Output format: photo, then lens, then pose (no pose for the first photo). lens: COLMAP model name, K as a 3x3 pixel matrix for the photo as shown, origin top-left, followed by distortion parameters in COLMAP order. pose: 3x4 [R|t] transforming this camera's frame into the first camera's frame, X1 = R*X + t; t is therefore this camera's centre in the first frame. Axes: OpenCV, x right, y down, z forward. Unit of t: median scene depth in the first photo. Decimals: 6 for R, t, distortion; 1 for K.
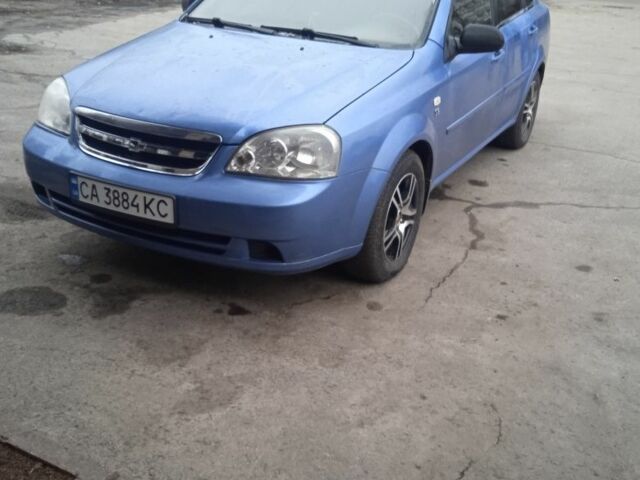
lens RADIAL K [[709.7, 0, 320.0], [0, 709.7, 240.0], [0, 0, 1]] dist [0.055359, -0.100991]
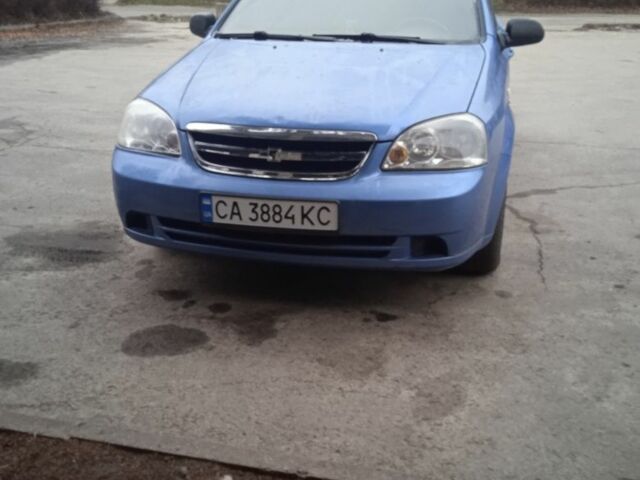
lens RADIAL K [[697.6, 0, 320.0], [0, 697.6, 240.0], [0, 0, 1]] dist [0.088475, -0.141602]
pose [[0.968335, -0.127636, 0.214560, -0.414731], [0.138026, 0.989841, -0.034099, 0.017789], [-0.208028, 0.062634, 0.976115, 0.093811]]
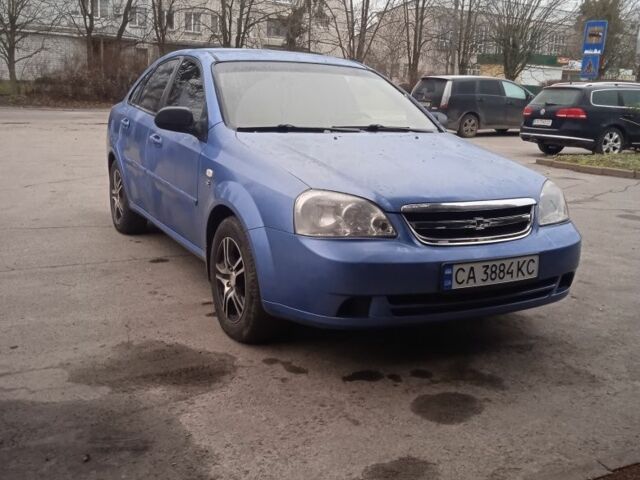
lens RADIAL K [[697.6, 0, 320.0], [0, 697.6, 240.0], [0, 0, 1]] dist [0.088475, -0.141602]
pose [[0.575158, -0.202406, 0.792607, -1.271109], [0.319996, 0.947369, 0.009722, -0.199481], [-0.752859, 0.248039, 0.609656, 0.530521]]
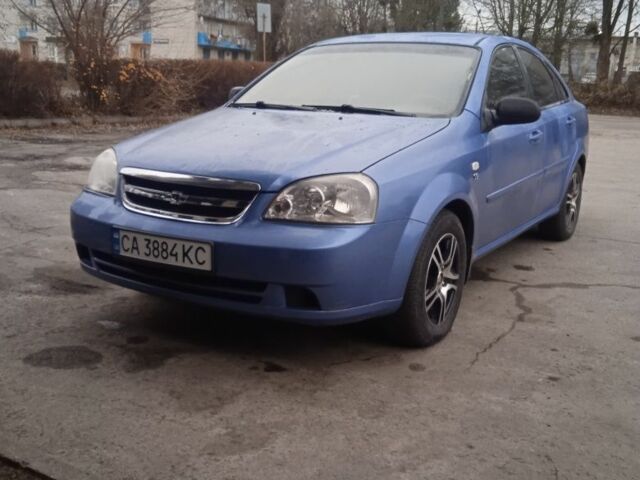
lens RADIAL K [[709.7, 0, 320.0], [0, 709.7, 240.0], [0, 0, 1]] dist [0.055359, -0.100991]
pose [[0.997868, -0.009743, -0.064530, 0.011131], [-0.002769, 0.981583, -0.191017, 0.120336], [0.065202, 0.190788, 0.979463, 0.025266]]
